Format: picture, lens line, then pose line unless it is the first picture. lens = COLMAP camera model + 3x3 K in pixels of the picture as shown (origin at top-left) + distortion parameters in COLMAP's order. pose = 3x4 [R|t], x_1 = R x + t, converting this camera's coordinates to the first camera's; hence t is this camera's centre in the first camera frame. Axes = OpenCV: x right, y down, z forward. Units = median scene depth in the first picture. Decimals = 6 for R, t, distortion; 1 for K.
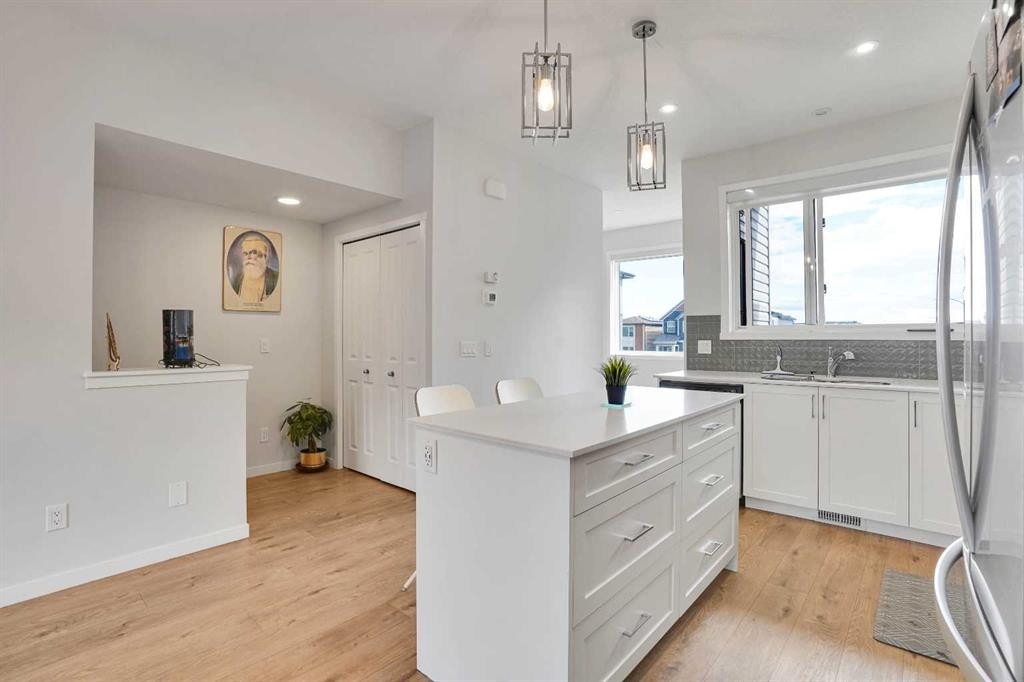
lens RADIAL K [[487.5, 0, 512.1], [0, 487.5, 347.5], [0, 0, 1]] dist [-0.069731, 0.027412]
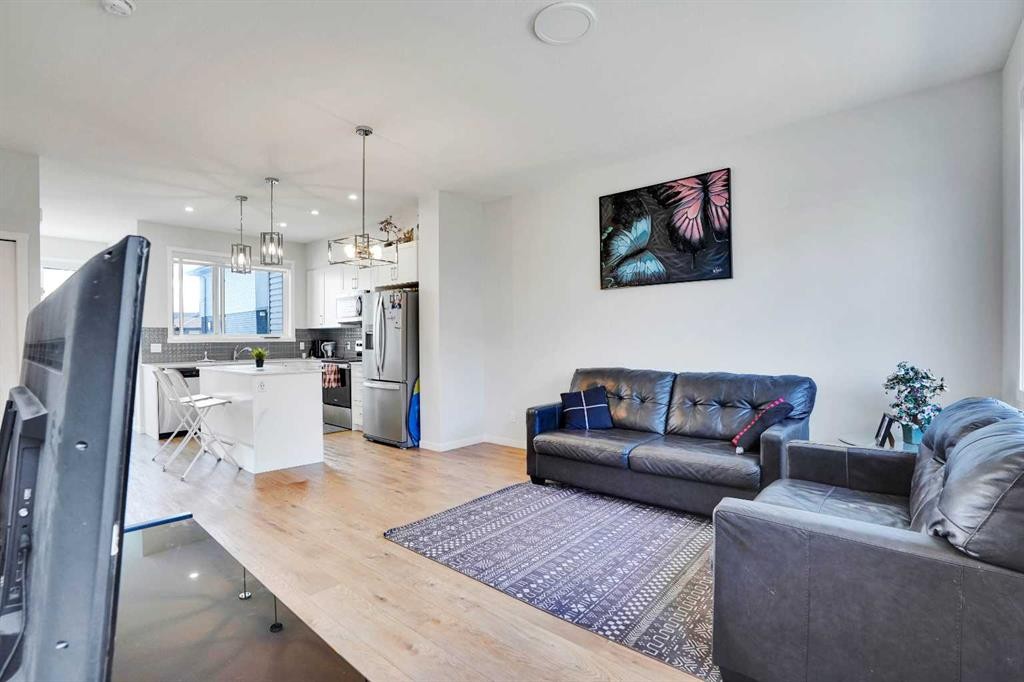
lens RADIAL K [[473.4, 0, 512.7], [0, 473.4, 344.5], [0, 0, 1]] dist [-0.071907, 0.029710]
pose [[-0.010982, -0.009640, 0.999893, -1.224032], [0.028321, 0.999549, 0.009948, 0.007255], [-0.999539, 0.028427, -0.010704, -0.137969]]
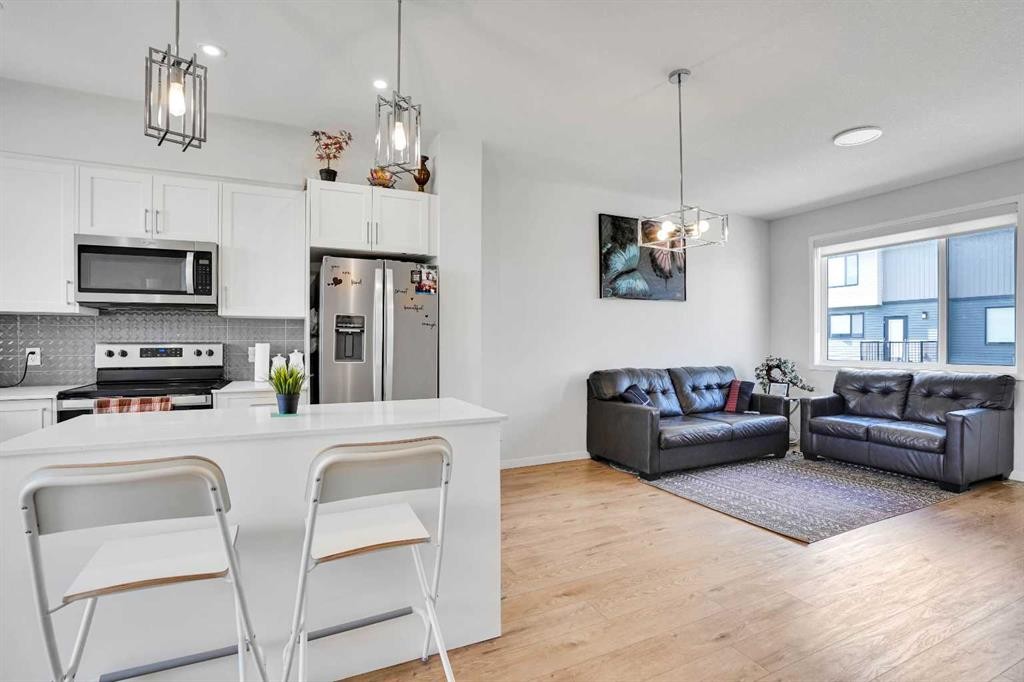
lens RADIAL K [[473.4, 0, 512.7], [0, 473.4, 344.5], [0, 0, 1]] dist [-0.071907, 0.029710]
pose [[-0.913946, -0.000572, 0.405835, -0.314508], [0.010459, 0.999634, 0.024962, -0.020881], [-0.405701, 0.027058, -0.913605, 0.948336]]
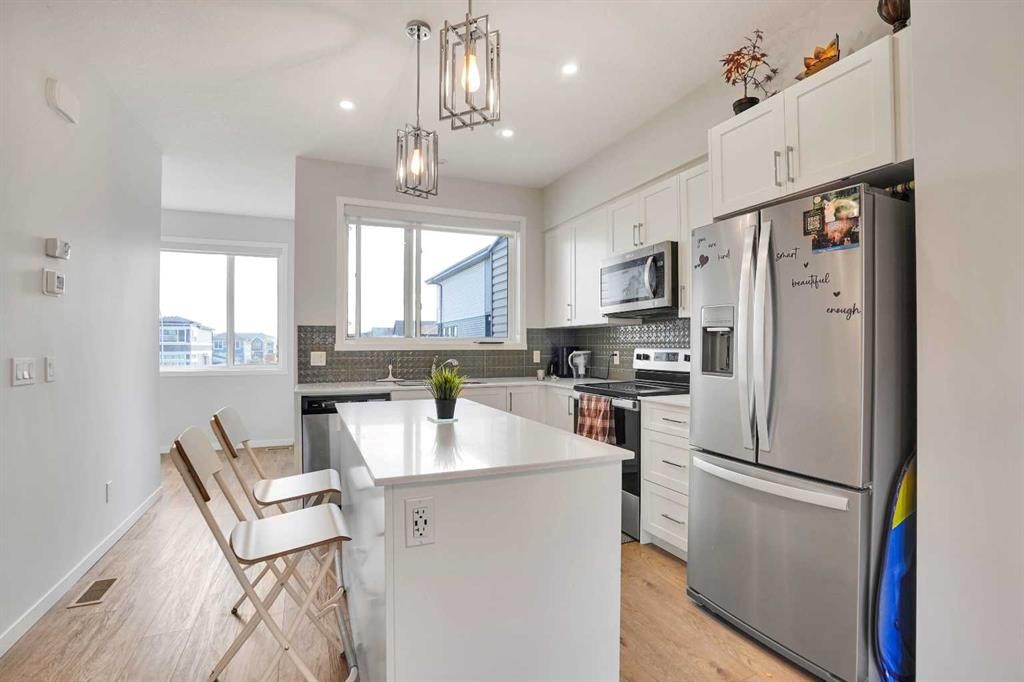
lens RADIAL K [[482.8, 0, 511.0], [0, 482.8, 345.2], [0, 0, 1]] dist [-0.069269, 0.027794]
pose [[0.432540, 0.003451, 0.901608, -0.331050], [0.021605, 0.999666, -0.014191, -0.006535], [-0.901356, 0.025618, 0.432321, 0.279784]]
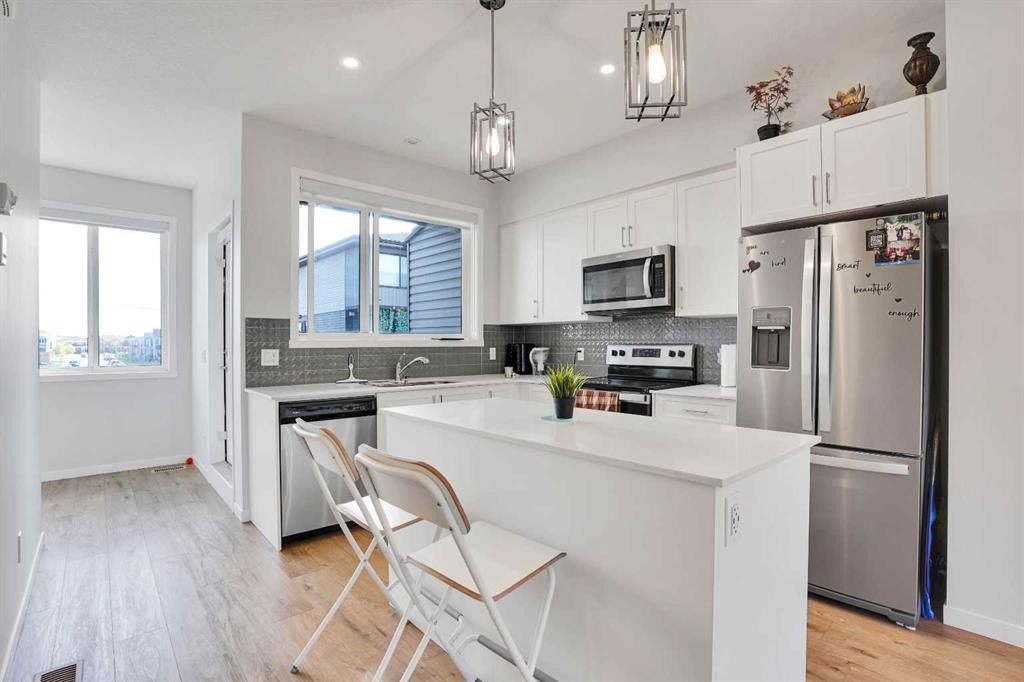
lens RADIAL K [[487.5, 0, 512.1], [0, 487.5, 347.5], [0, 0, 1]] dist [-0.069731, 0.027412]
pose [[0.122556, -0.006654, 0.992439, -0.395898], [0.023900, 0.999707, 0.003751, -0.012206], [-0.992174, 0.023259, 0.122679, 0.570800]]
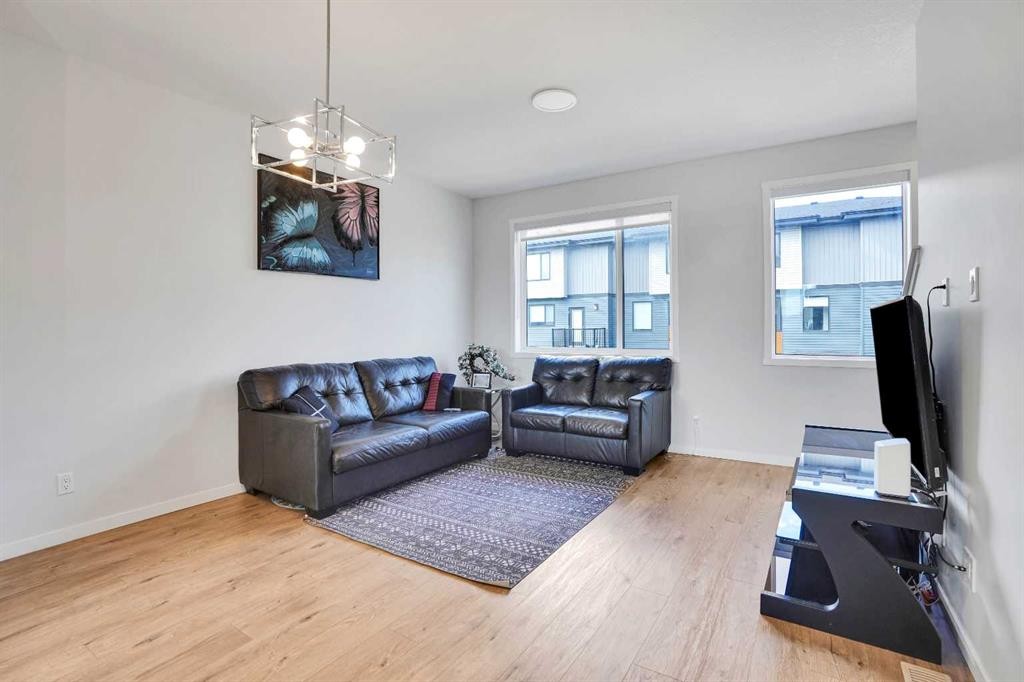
lens RADIAL K [[477.6, 0, 508.1], [0, 477.6, 330.8], [0, 0, 1]] dist [-0.071926, 0.024181]
pose [[-0.990024, 0.006696, -0.140739, -0.371650], [0.003291, 0.999697, 0.024412, -0.011103], [0.140860, 0.023706, -0.989746, 0.650228]]
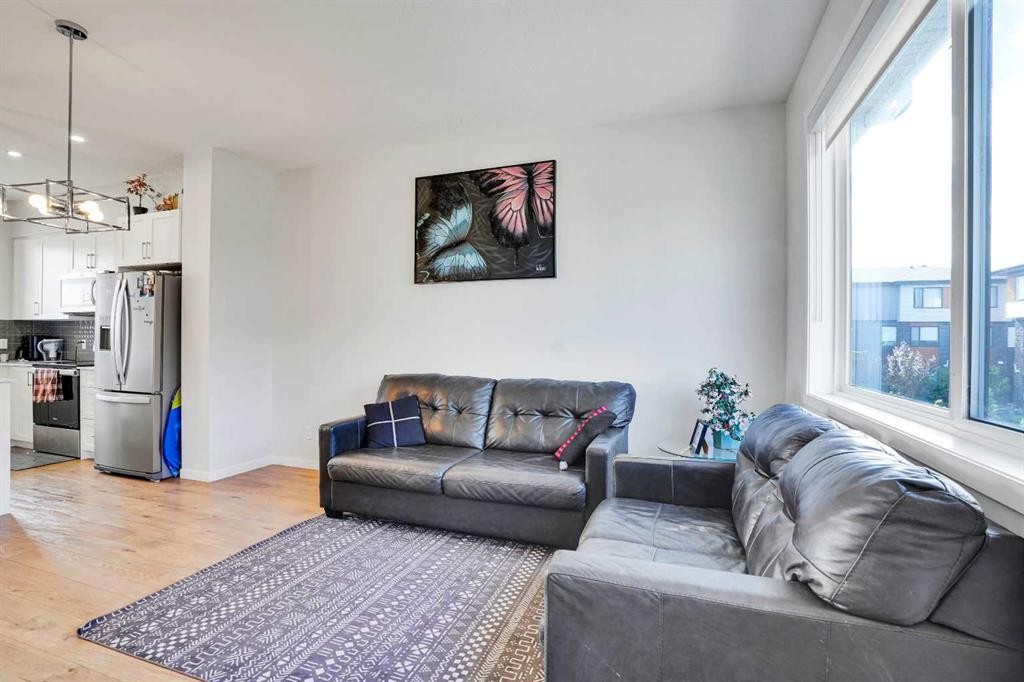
lens RADIAL K [[482.8, 0, 511.0], [0, 482.8, 345.2], [0, 0, 1]] dist [-0.069269, 0.027794]
pose [[-0.368035, -0.010118, 0.929757, -1.093258], [0.011507, 0.999815, 0.015435, 0.007859], [-0.929741, 0.016380, -0.367850, -0.183675]]
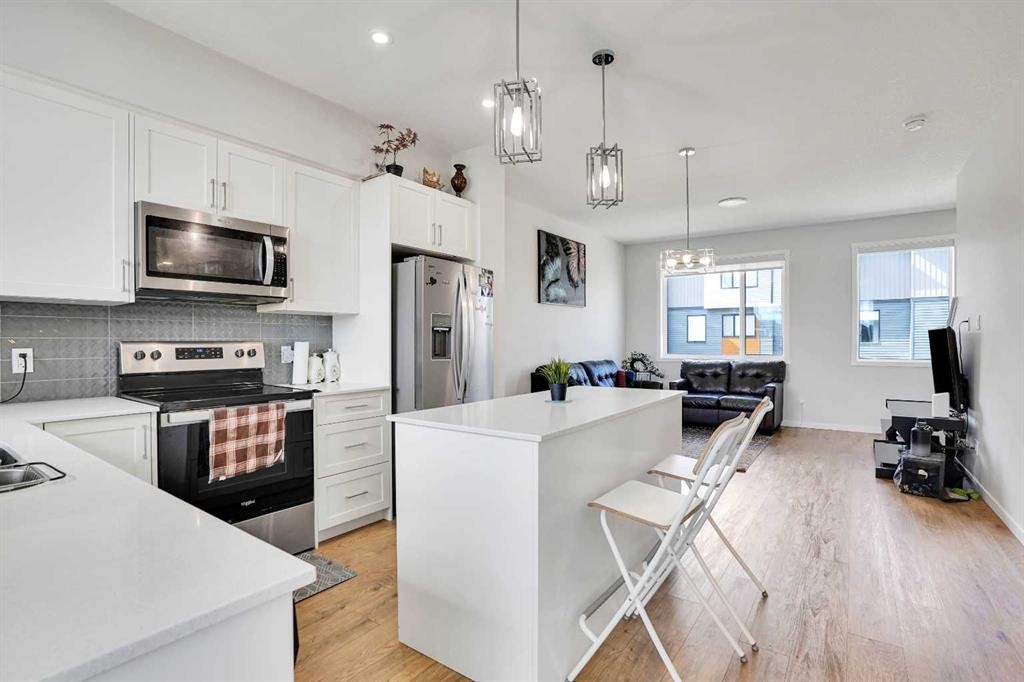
lens RADIAL K [[487.5, 0, 512.1], [0, 487.5, 347.5], [0, 0, 1]] dist [-0.069731, 0.027412]
pose [[-0.995545, 0.003522, -0.094223, 0.244036], [0.000198, 0.999378, 0.035264, -0.025706], [0.094288, 0.035088, -0.994926, 1.208754]]
